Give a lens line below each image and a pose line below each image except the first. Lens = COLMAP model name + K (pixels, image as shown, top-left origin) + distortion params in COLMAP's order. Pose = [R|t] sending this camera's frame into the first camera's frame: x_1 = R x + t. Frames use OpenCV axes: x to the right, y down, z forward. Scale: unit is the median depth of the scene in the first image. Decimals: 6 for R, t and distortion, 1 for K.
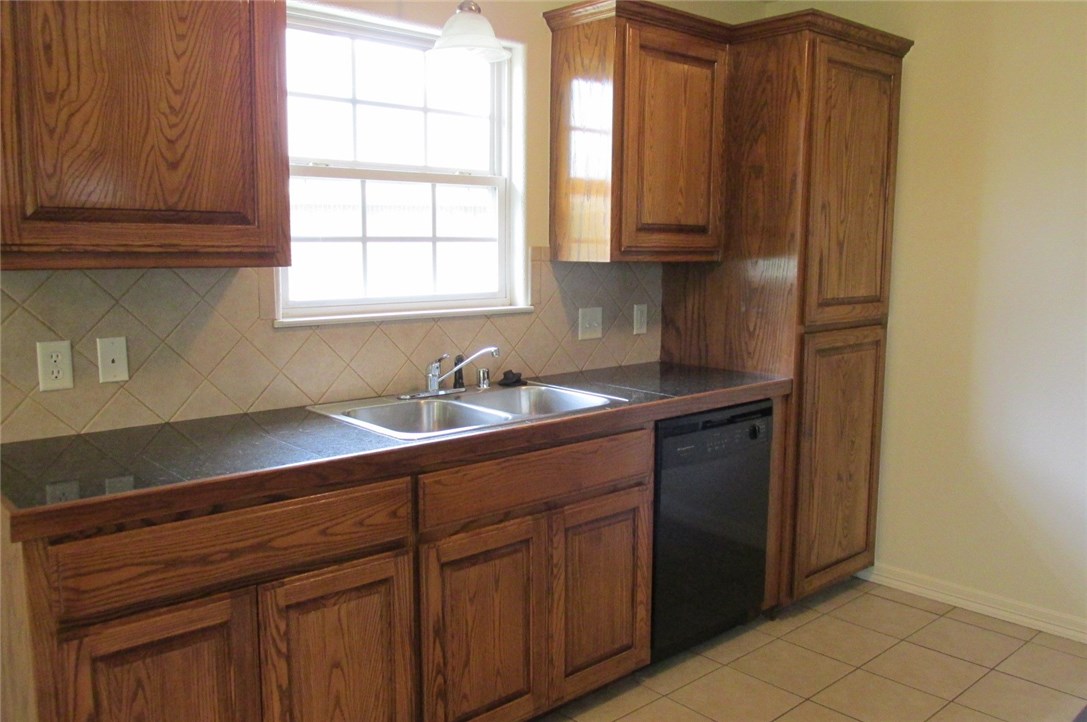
lens RADIAL K [[911.4, 0, 543.6], [0, 911.4, 361.0], [0, 0, 1]] dist [-0.035867, 0.020716]
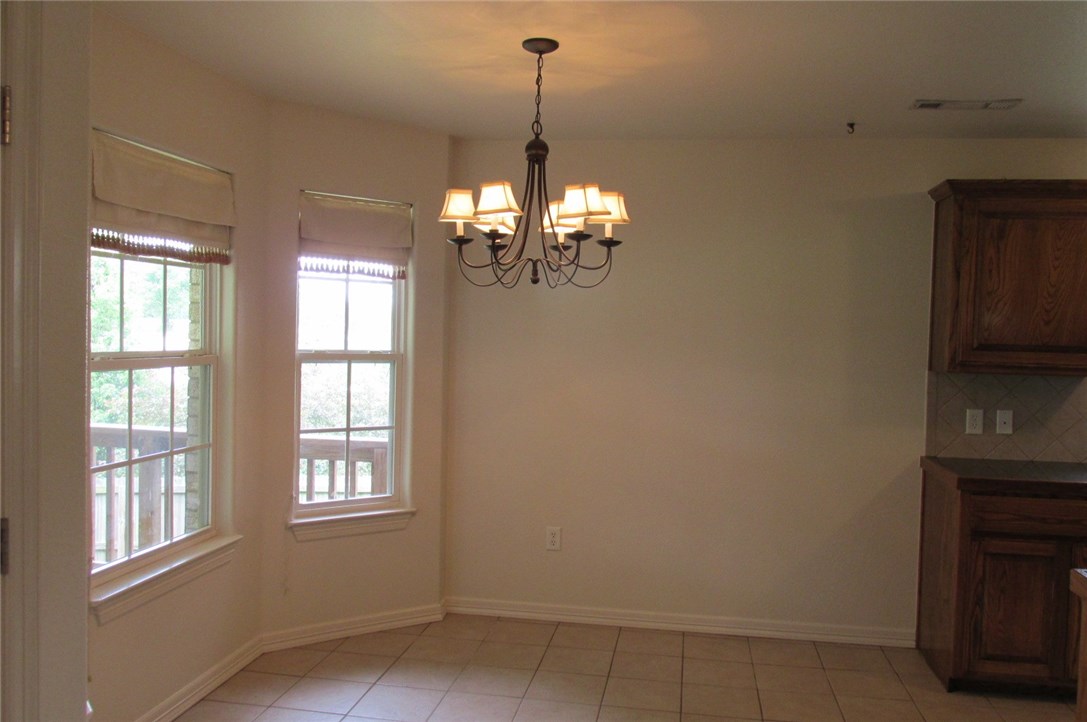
lens RADIAL K [[911.4, 0, 535.7], [0, 911.4, 369.8], [0, 0, 1]] dist [-0.035867, 0.020716]
pose [[0.616875, 0.038523, -0.786118, 0.475132], [-0.122822, 0.991277, -0.047804, 0.120401], [0.777419, 0.126042, 0.616225, -1.118157]]
